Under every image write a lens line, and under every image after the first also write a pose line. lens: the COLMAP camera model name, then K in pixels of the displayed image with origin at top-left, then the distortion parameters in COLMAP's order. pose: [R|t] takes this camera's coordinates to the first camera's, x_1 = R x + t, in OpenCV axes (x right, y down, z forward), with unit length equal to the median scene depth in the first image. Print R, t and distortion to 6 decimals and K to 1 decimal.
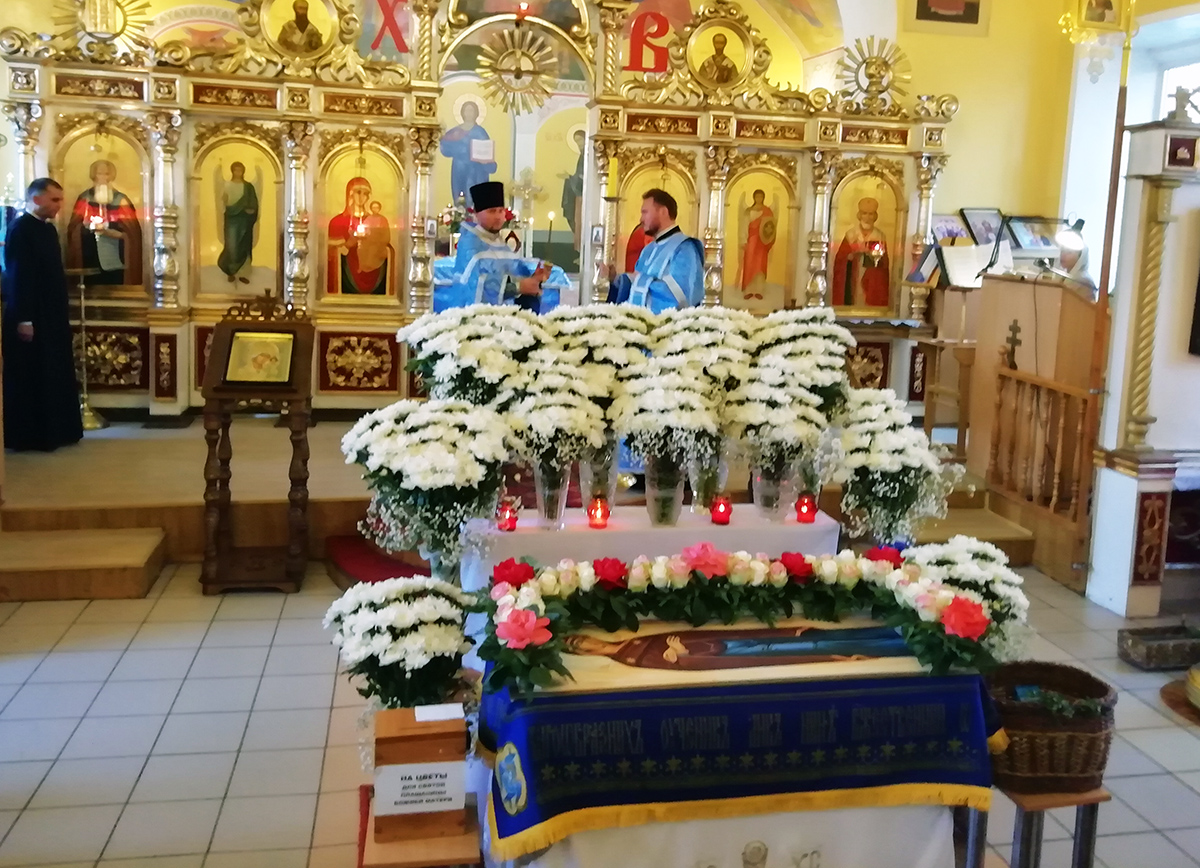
lens RADIAL K [[1023.3, 0, 594.0], [0, 1023.3, 327.3], [0, 0, 1]] dist [0.060114, -0.069748]
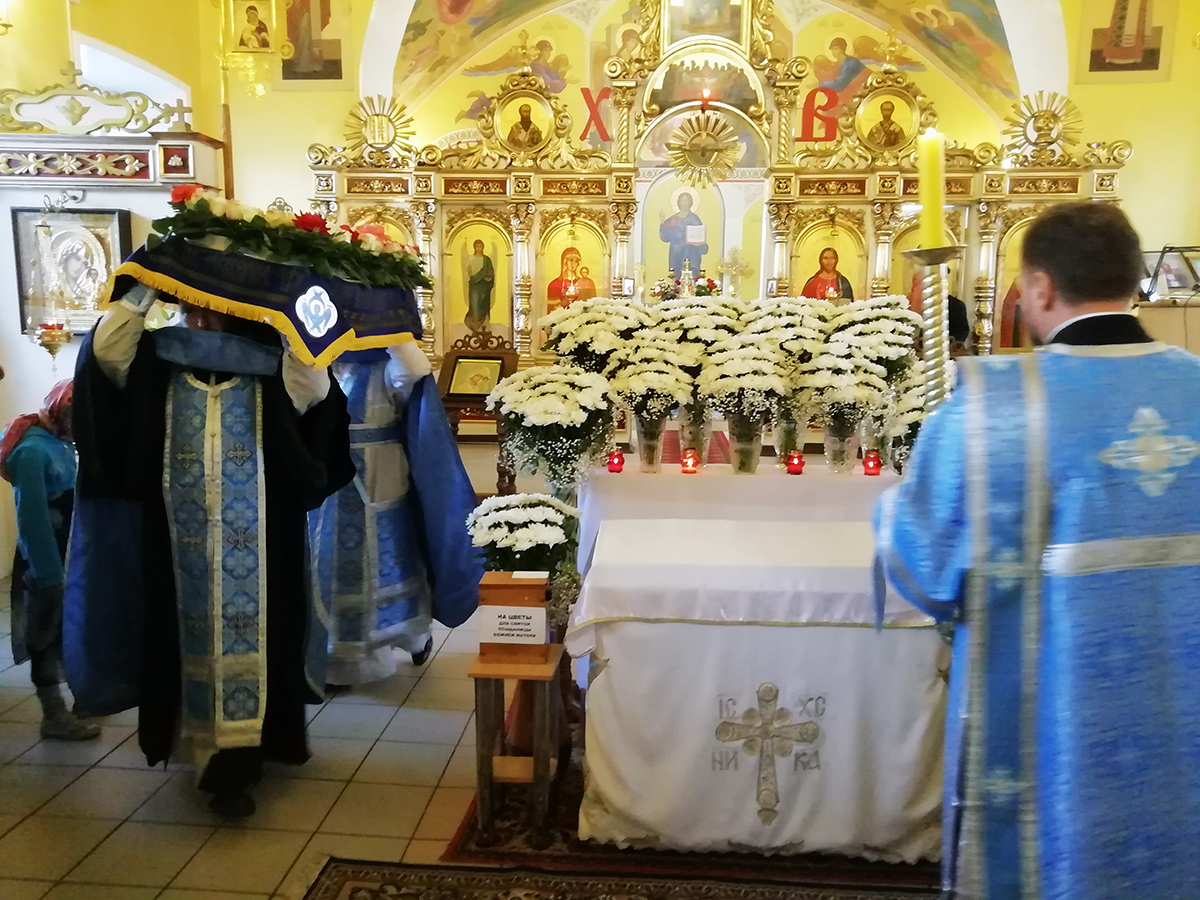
lens RADIAL K [[910.6, 0, 595.9], [0, 910.6, 431.3], [0, 0, 1]] dist [0.044064, -0.036002]
pose [[0.965745, 0.001468, -0.259489, 0.082005], [0.001768, 0.999924, 0.012236, 0.059843], [0.259487, -0.012276, 0.965669, -0.039583]]
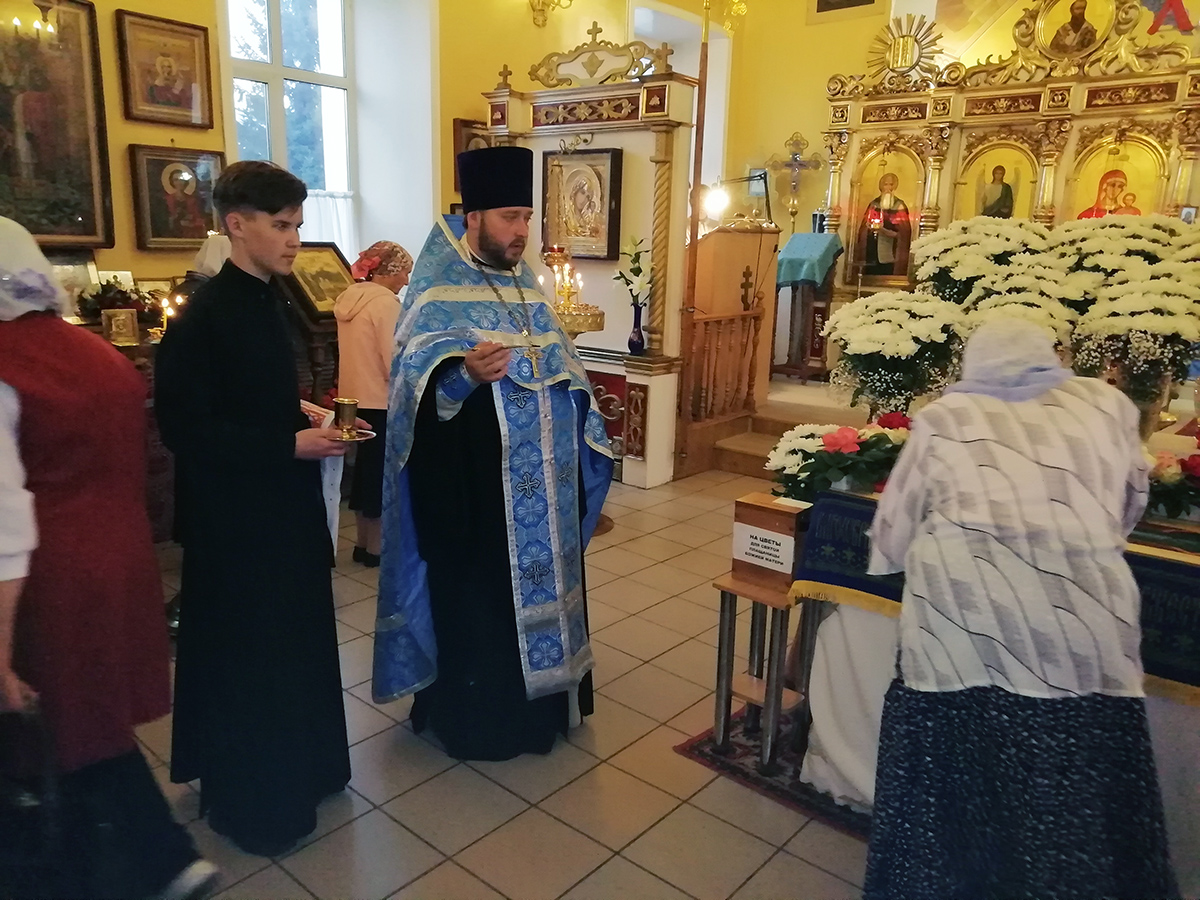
lens RADIAL K [[903.5, 0, 582.3], [0, 903.5, 434.8], [0, 0, 1]] dist [0.027176, -0.002200]
pose [[0.610933, 0.139781, -0.779245, 0.192323], [-0.091823, 0.990158, 0.105625, 0.067103], [0.786339, 0.007023, 0.617755, 0.032692]]
